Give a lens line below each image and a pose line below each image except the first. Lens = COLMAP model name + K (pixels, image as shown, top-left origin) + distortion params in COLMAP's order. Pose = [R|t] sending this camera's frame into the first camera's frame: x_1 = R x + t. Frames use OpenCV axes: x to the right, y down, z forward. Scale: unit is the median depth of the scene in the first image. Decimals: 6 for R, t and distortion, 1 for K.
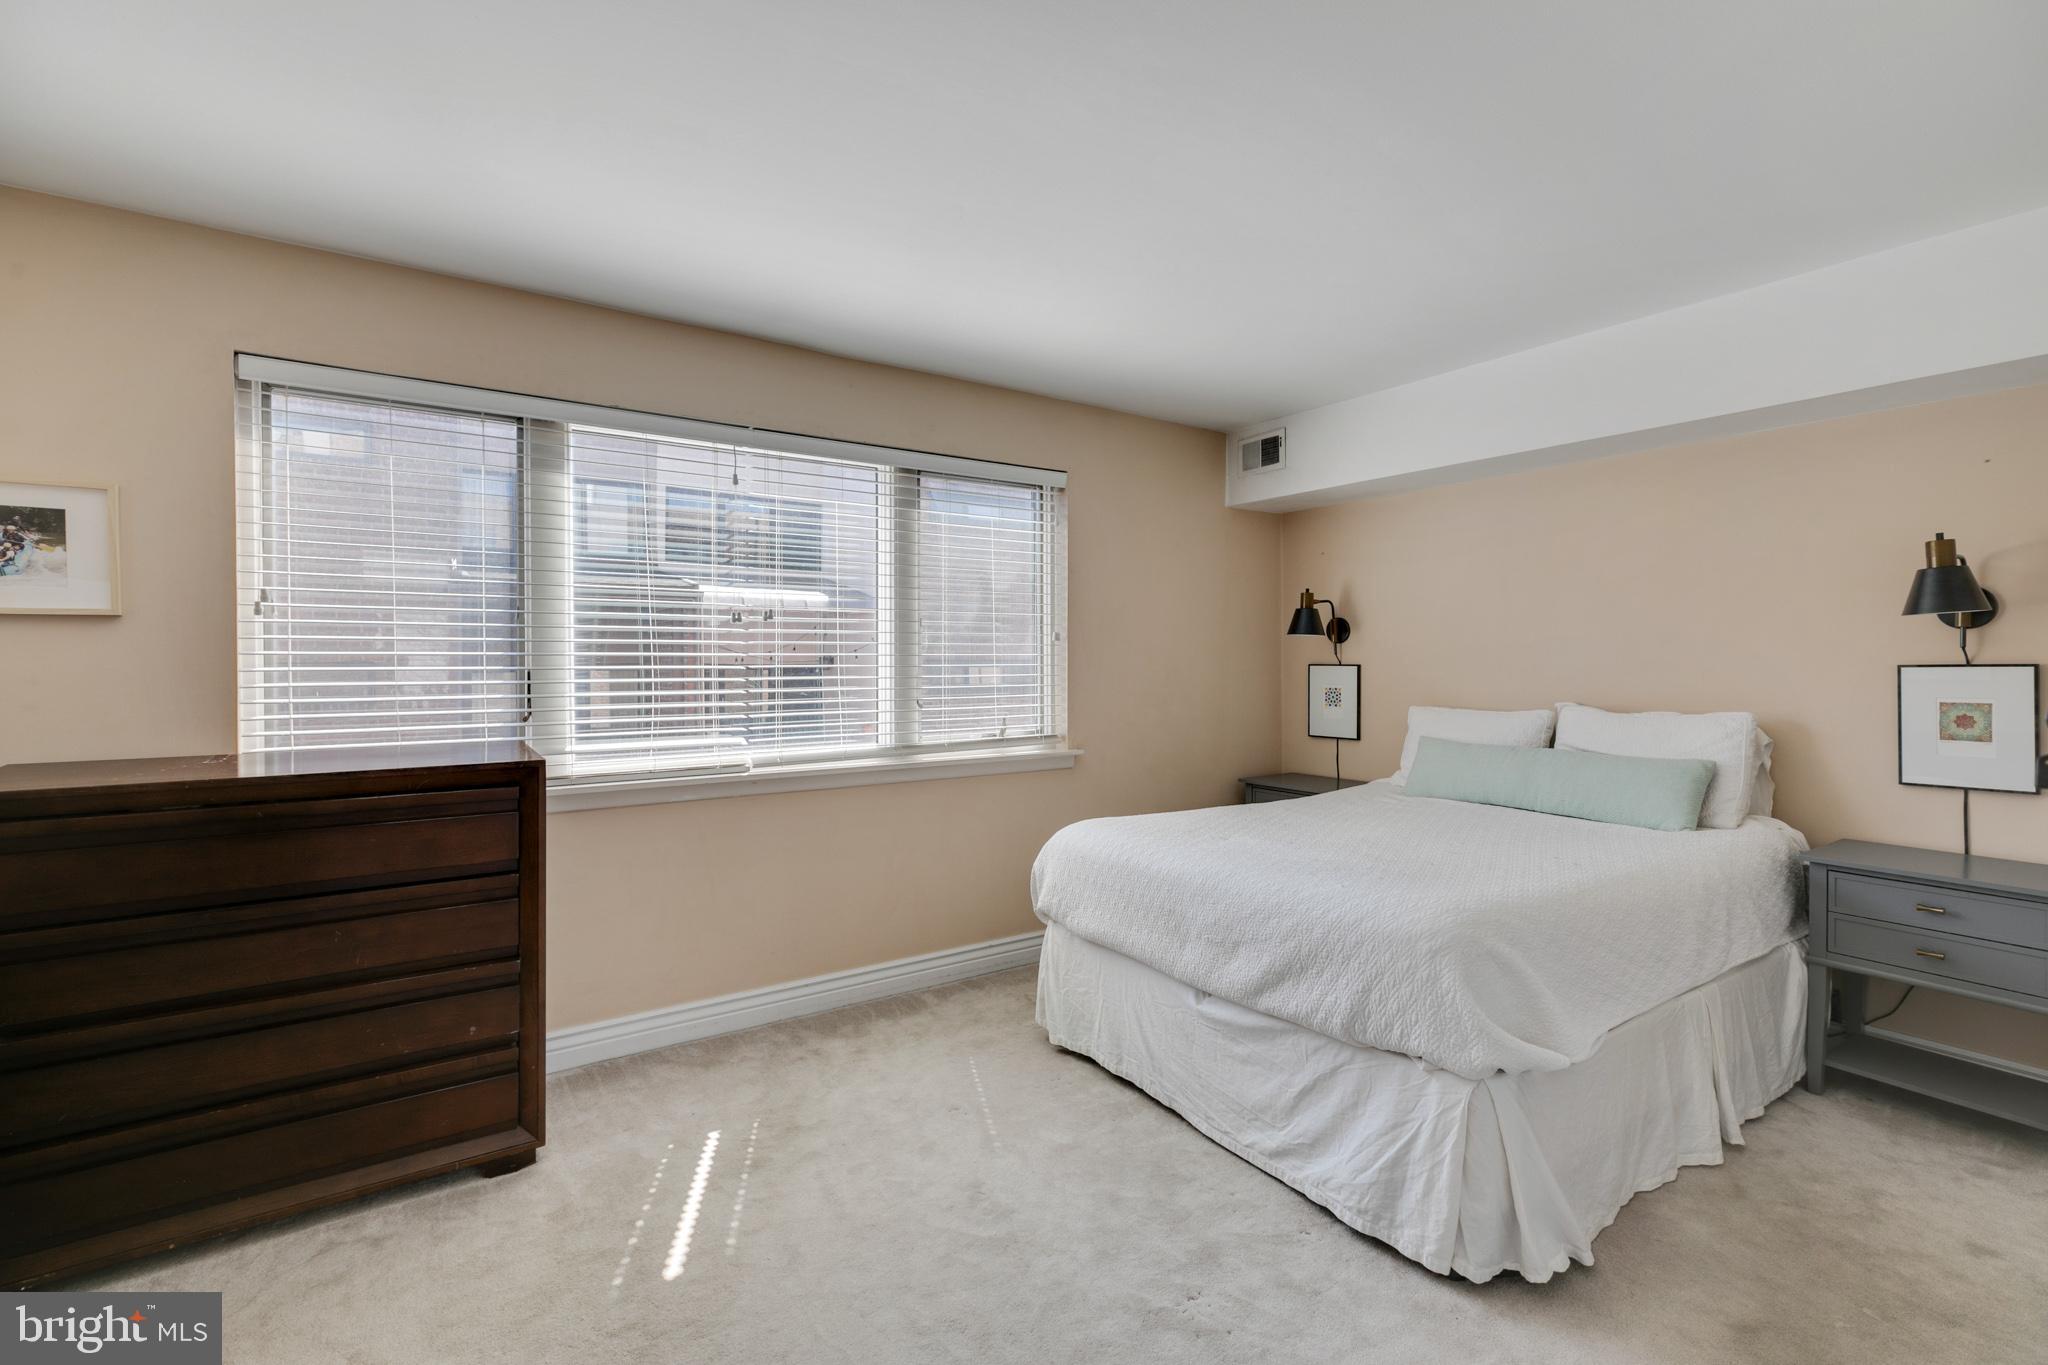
lens RADIAL K [[926.3, 0, 1034.8], [0, 926.3, 663.8], [0, 0, 1]] dist [0.007849, 0.000536]
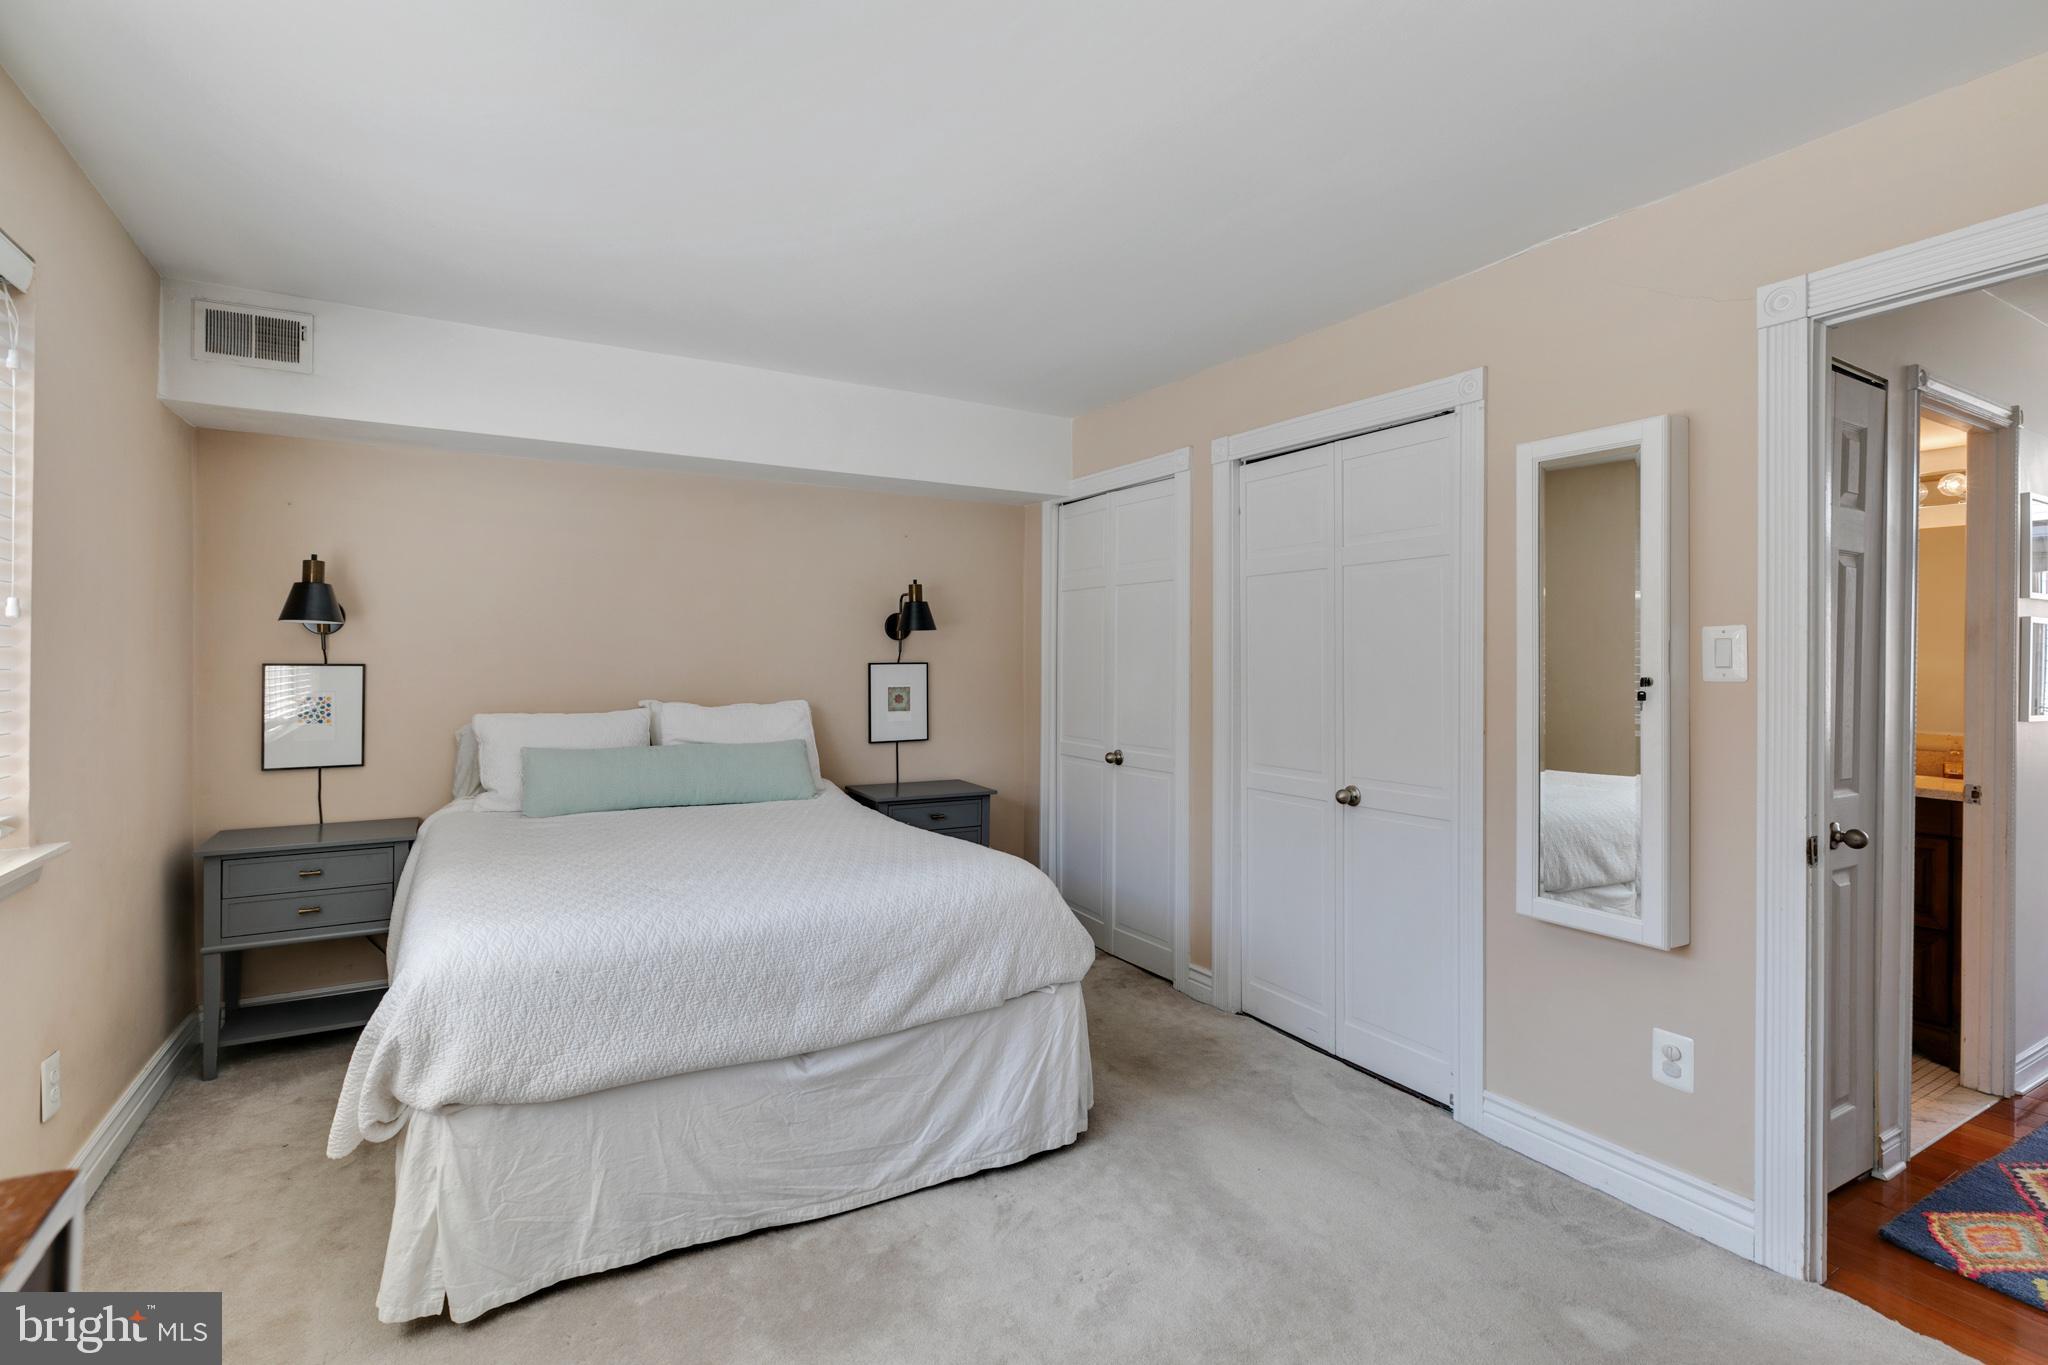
lens RADIAL K [[920.7, 0, 1030.1], [0, 920.7, 676.0], [0, 0, 1]] dist [0.003452, 0.000654]
pose [[0.090156, -0.014865, 0.995817, -0.557369], [0.001206, 0.999890, 0.014816, -0.000024], [-0.995927, -0.000135, 0.090164, 0.647327]]
